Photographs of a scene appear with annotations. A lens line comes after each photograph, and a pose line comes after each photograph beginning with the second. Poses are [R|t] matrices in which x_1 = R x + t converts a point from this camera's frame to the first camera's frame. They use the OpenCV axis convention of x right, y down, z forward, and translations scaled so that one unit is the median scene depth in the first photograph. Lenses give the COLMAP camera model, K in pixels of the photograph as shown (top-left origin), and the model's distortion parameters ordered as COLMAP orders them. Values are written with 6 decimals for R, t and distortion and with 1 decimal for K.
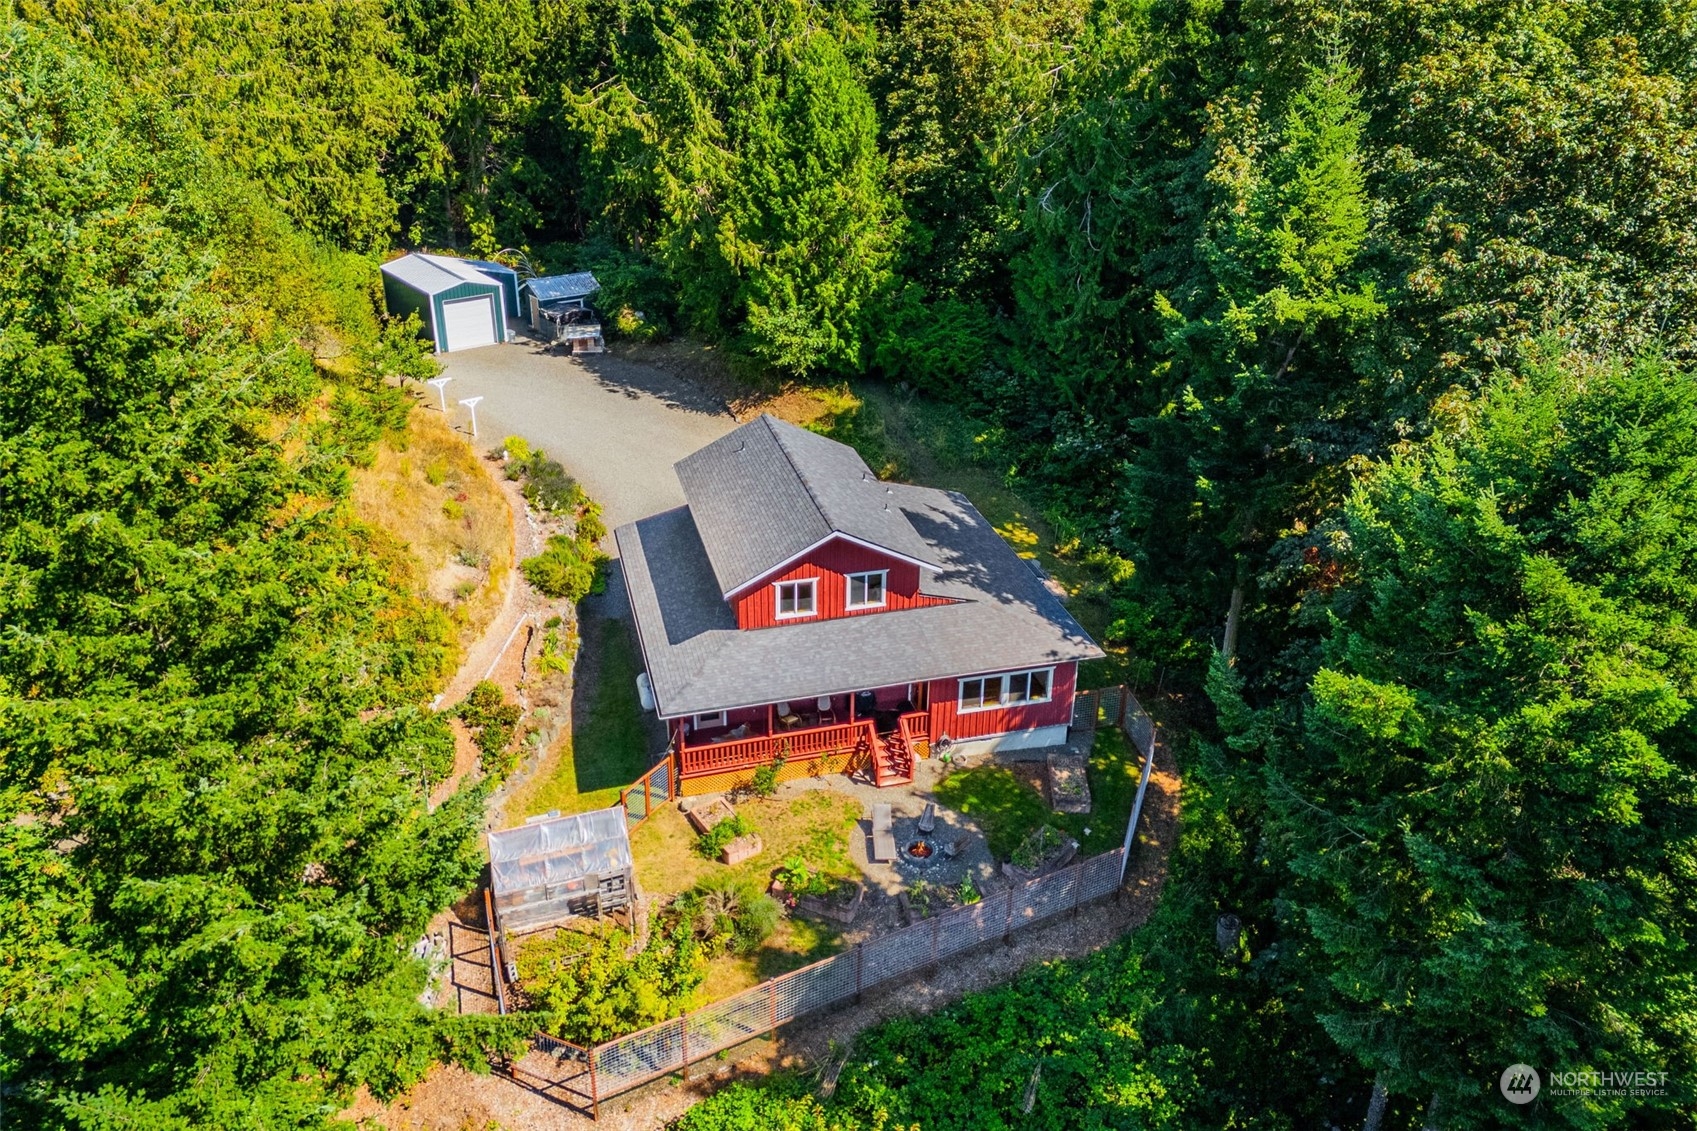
lens RADIAL K [[1335.0, 0, 857.2], [0, 1335.0, 485.4], [0, 0, 1]] dist [0.042980, -0.058633]
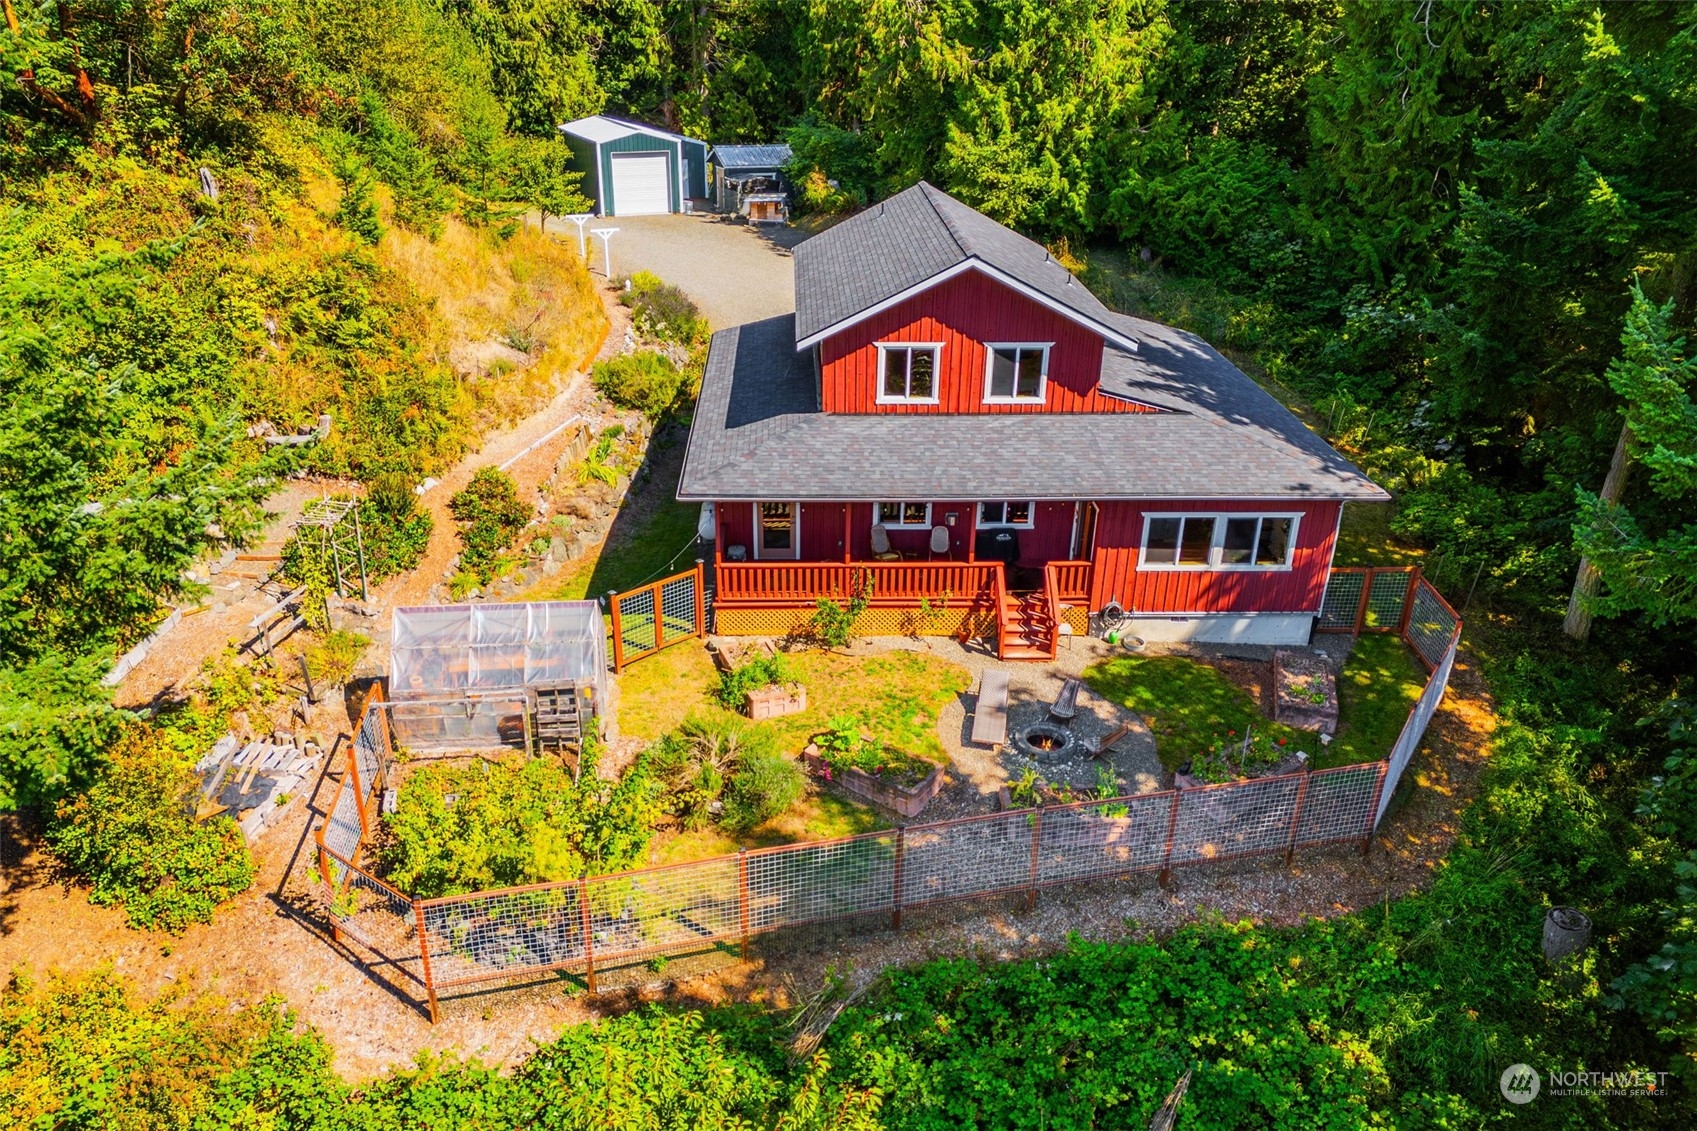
lens RADIAL K [[1299.9, 0, 802.0], [0, 1299.9, 613.9], [0, 0, 1]] dist [0.091502, -0.137392]
pose [[0.967017, 0.101527, -0.233603, 0.045145], [-0.090385, 0.994220, 0.057946, 0.112458], [0.238136, -0.034920, 0.970604, 0.220334]]
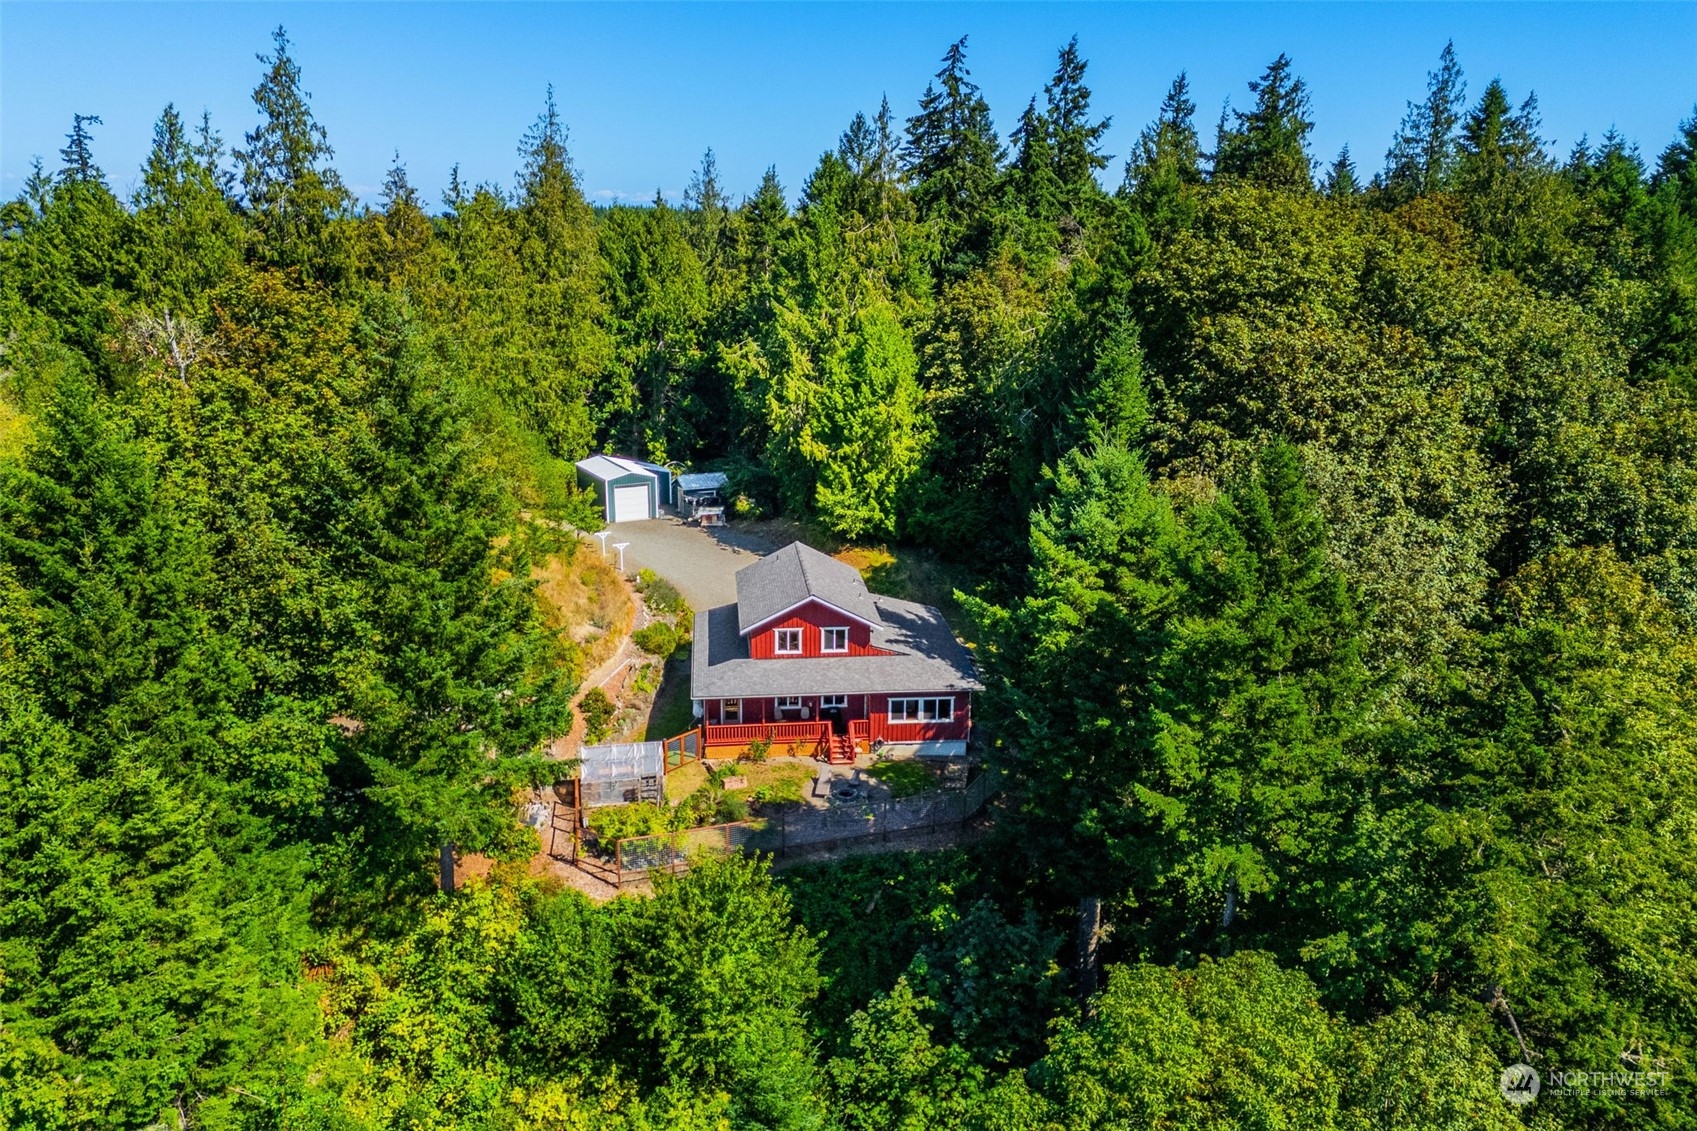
lens RADIAL K [[1335.0, 0, 857.2], [0, 1335.0, 485.4], [0, 0, 1]] dist [0.042980, -0.058633]
pose [[0.988097, 0.026612, -0.151511, 0.175612], [-0.055702, 0.979980, -0.191145, 0.131544], [0.143391, 0.197310, 0.969798, -0.364477]]
